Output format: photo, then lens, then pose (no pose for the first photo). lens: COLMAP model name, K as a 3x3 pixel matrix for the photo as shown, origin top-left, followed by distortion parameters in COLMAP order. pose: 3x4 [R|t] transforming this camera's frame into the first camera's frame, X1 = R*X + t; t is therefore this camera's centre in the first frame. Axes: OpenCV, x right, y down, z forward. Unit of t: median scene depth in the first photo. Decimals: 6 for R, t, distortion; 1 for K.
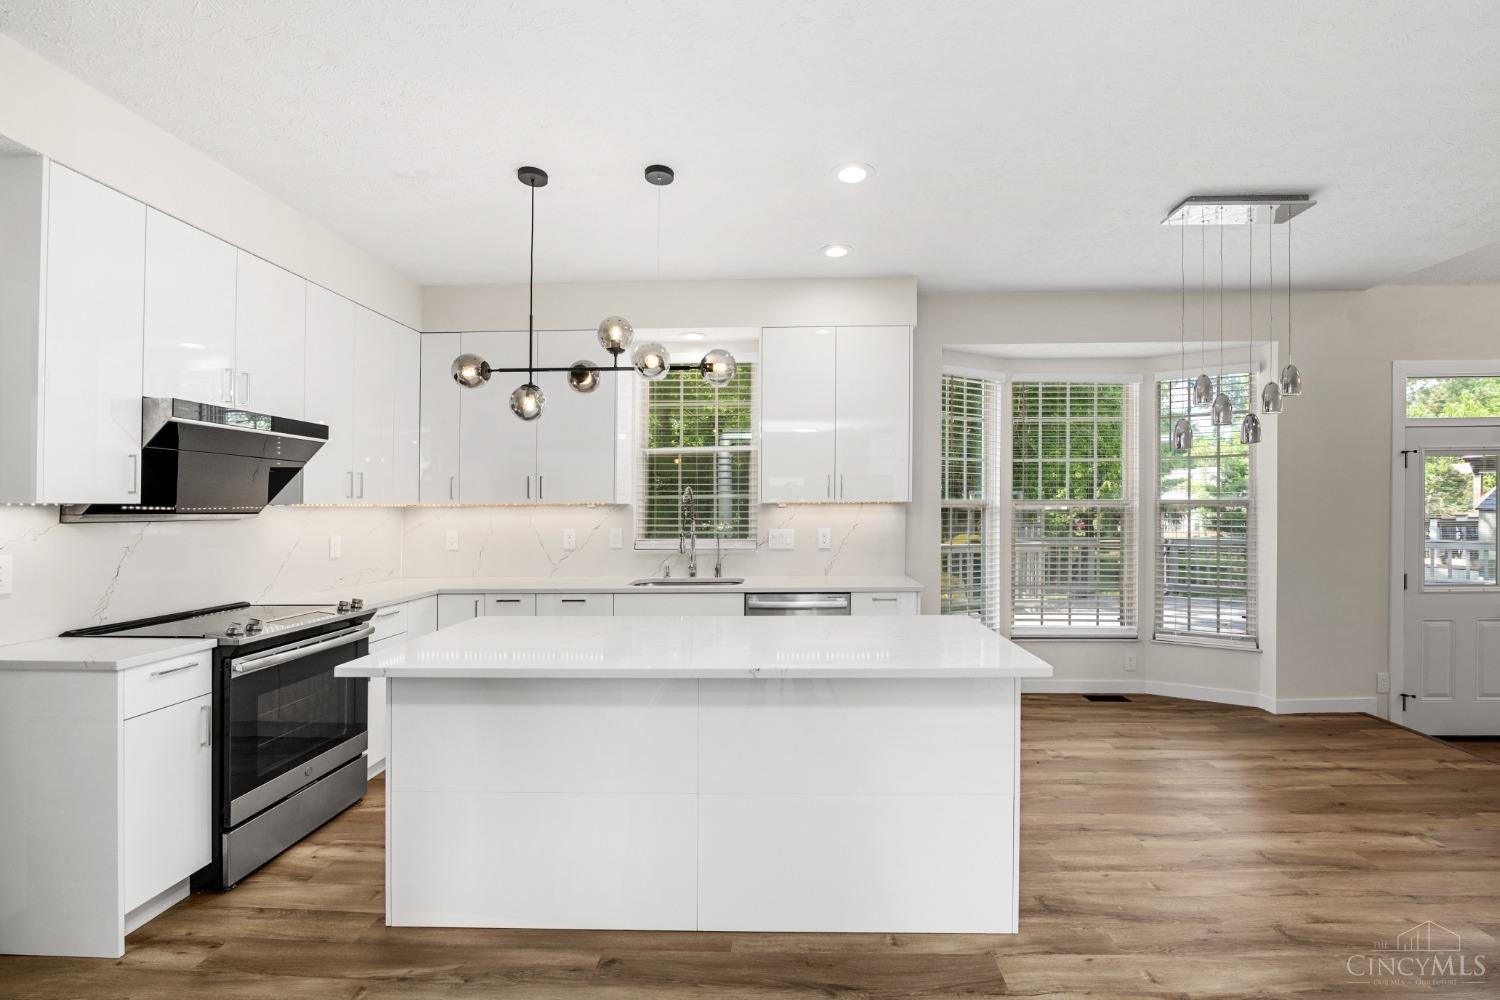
lens RADIAL K [[642.3, 0, 775.0], [0, 642.3, 510.3], [0, 0, 1]] dist [-0.013301, 0.000184]
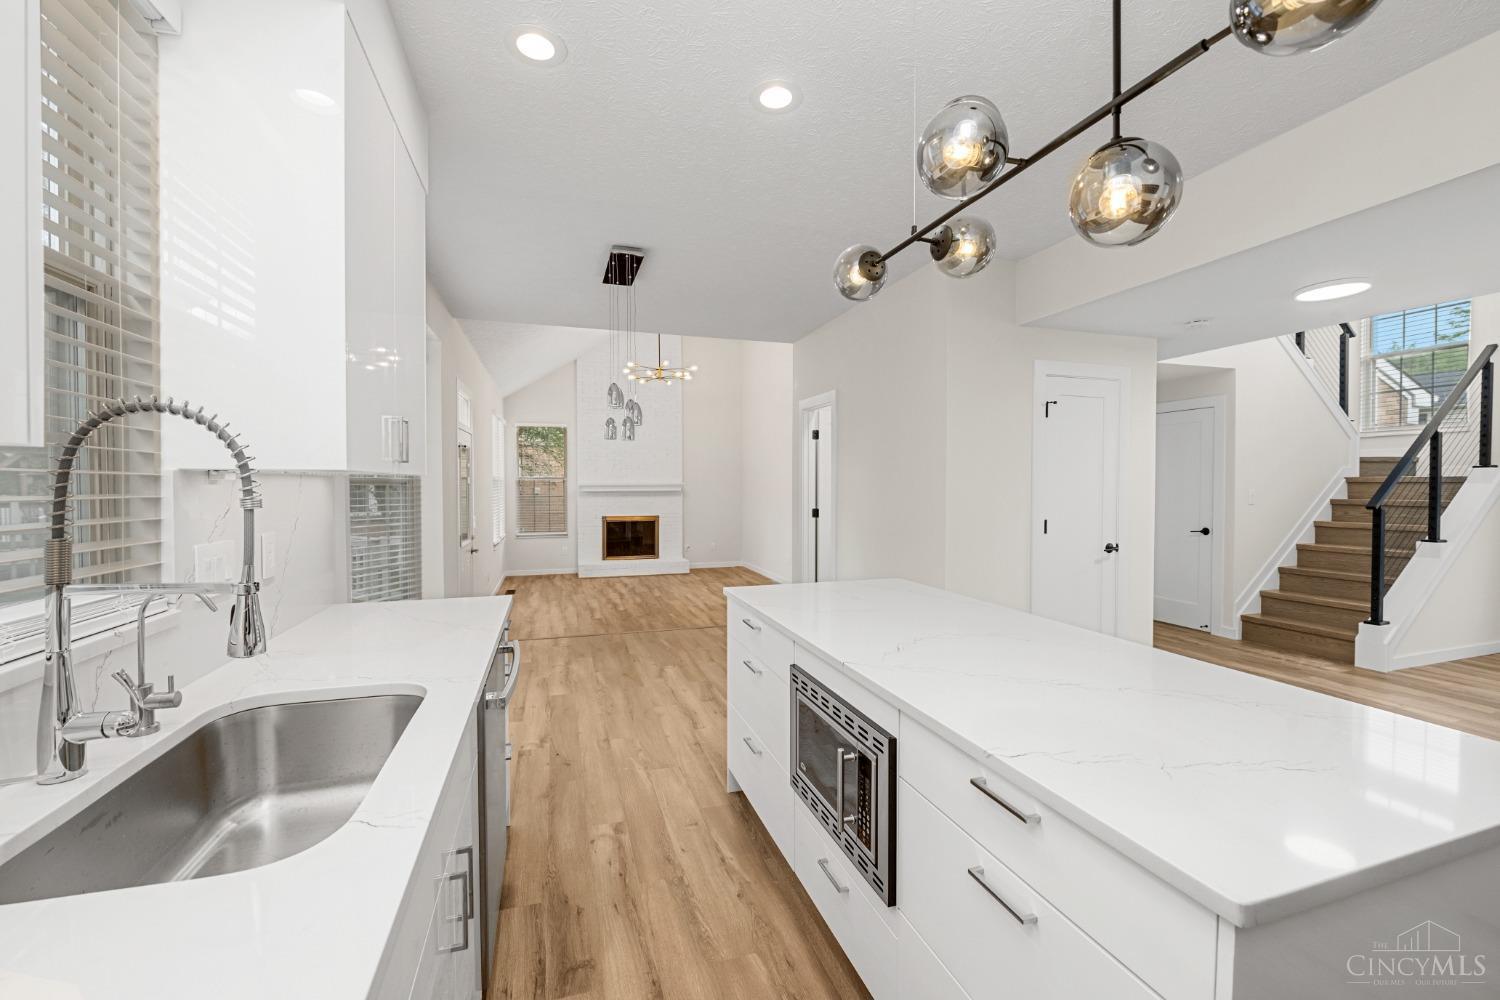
lens RADIAL K [[597.1, 0, 738.1], [0, 597.1, 498.3], [0, 0, 1]] dist [-0.014394, -0.000161]
pose [[-0.310308, -0.017686, 0.950471, -0.515763], [0.007861, 0.999745, 0.021170, -0.001518], [-0.950604, 0.014041, -0.310090, 1.040819]]
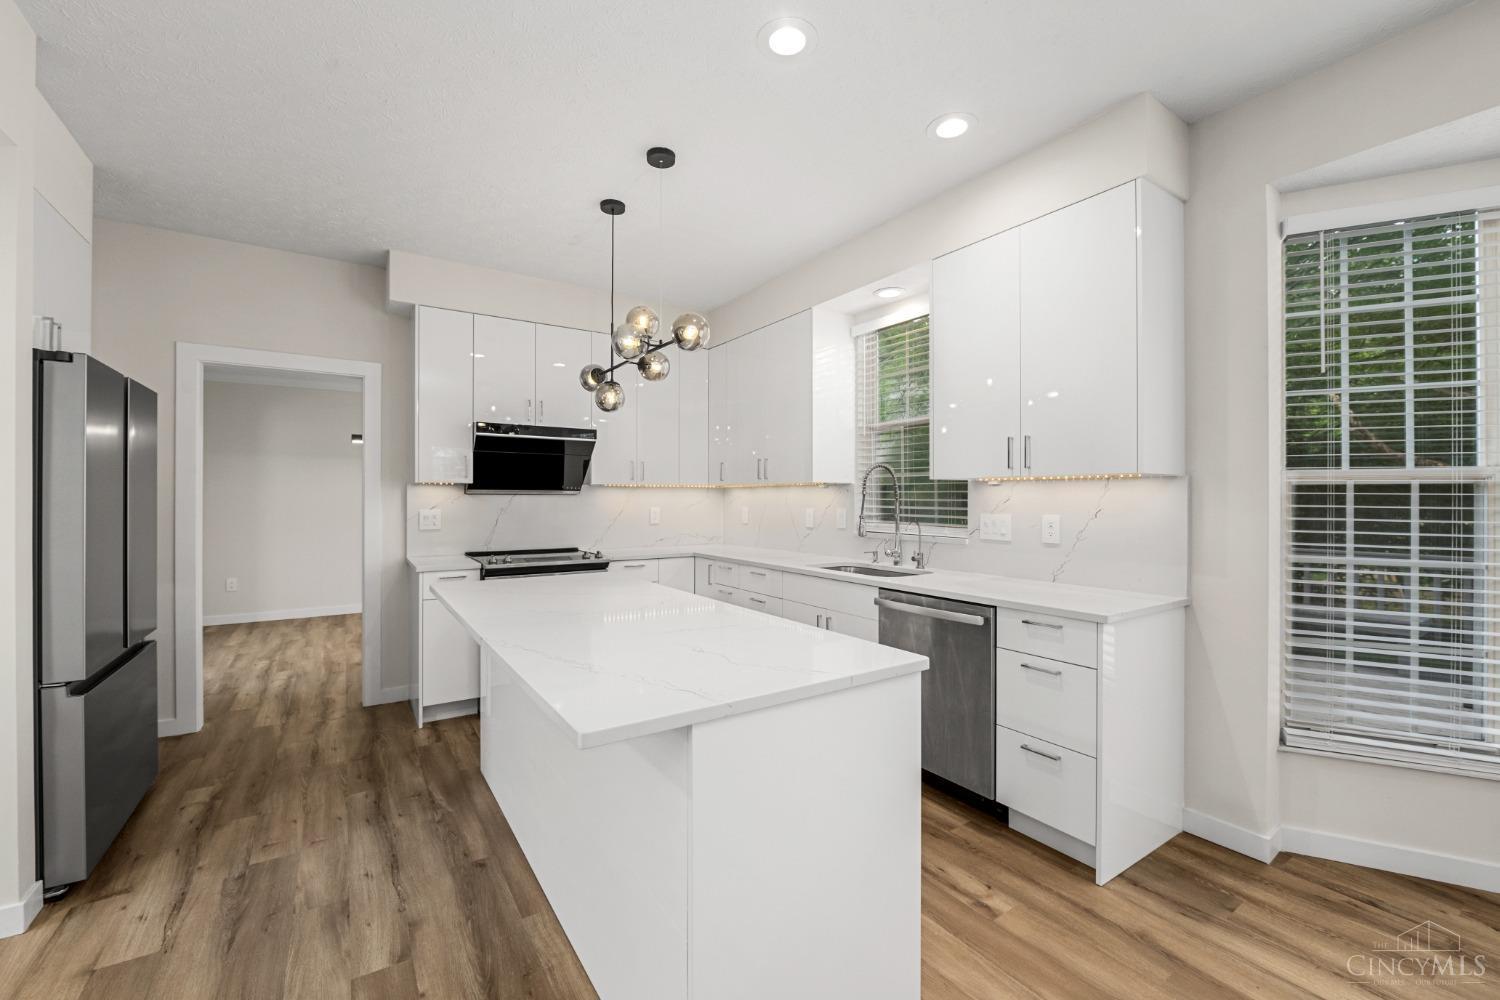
lens RADIAL K [[603.3, 0, 738.6], [0, 603.3, 493.2], [0, 0, 1]] dist [-0.009950, 0.000012]
pose [[0.568237, 0.001249, -0.822864, 0.534244], [-0.008547, 0.999954, -0.004384, 0.012490], [0.822820, 0.009524, 0.568222, 0.435809]]
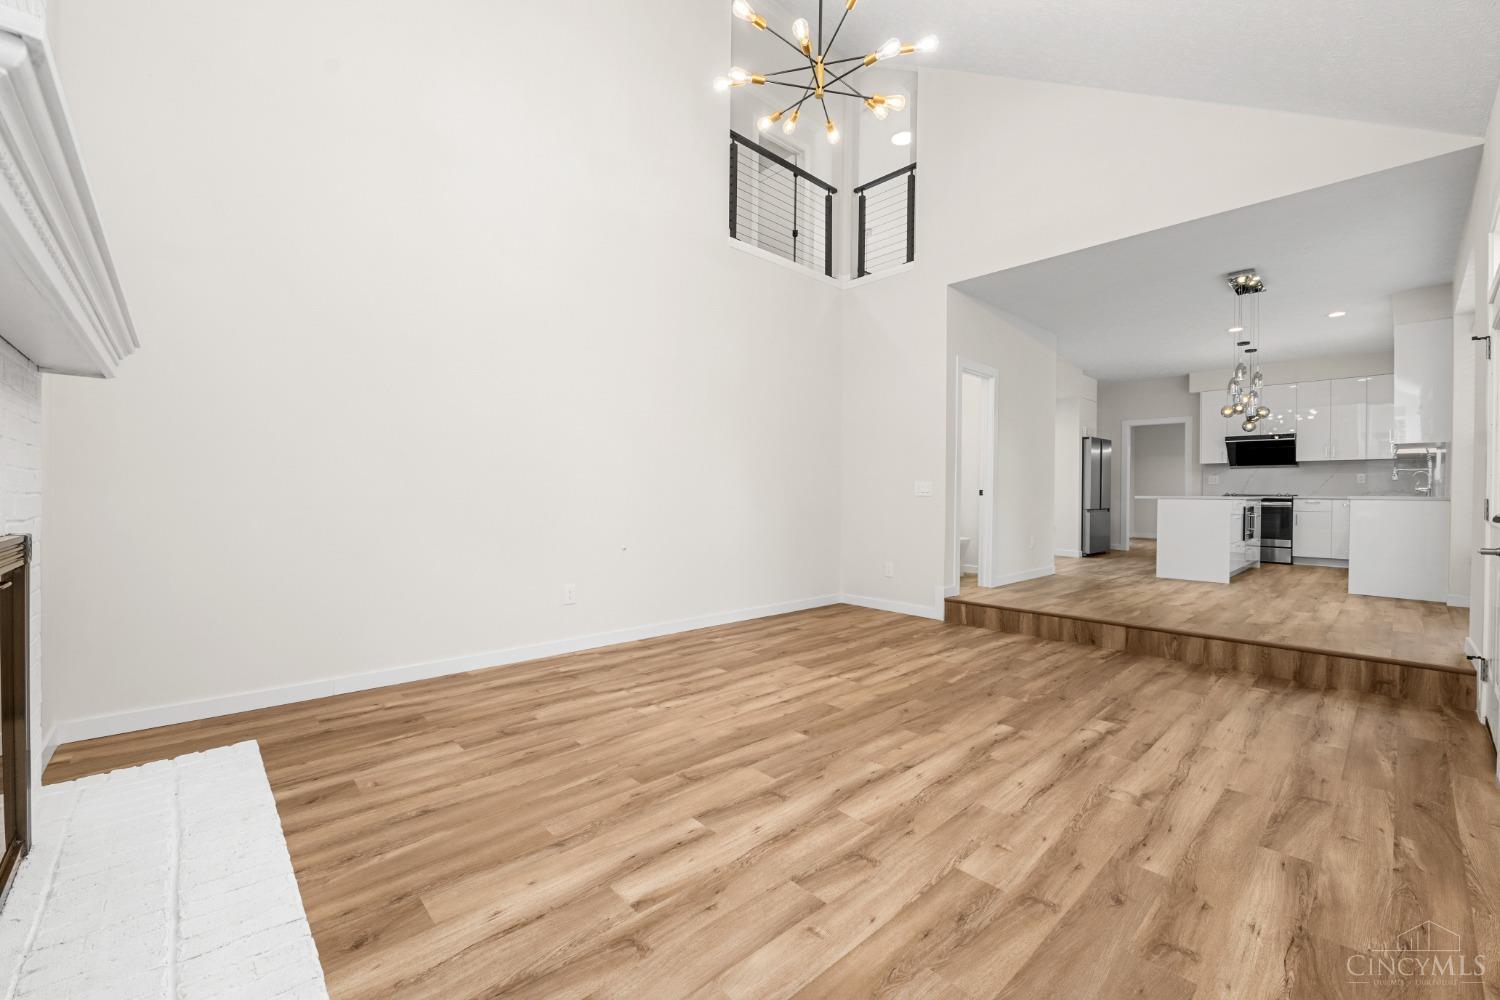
lens RADIAL K [[615.4, 0, 742.3], [0, 615.4, 498.6], [0, 0, 1]] dist [-0.010219, -0.000100]
pose [[-0.724308, 0.005668, -0.689453, 2.673691], [-0.009207, 0.999798, 0.017892, 0.118390], [0.689415, 0.019307, -0.724109, 1.144090]]
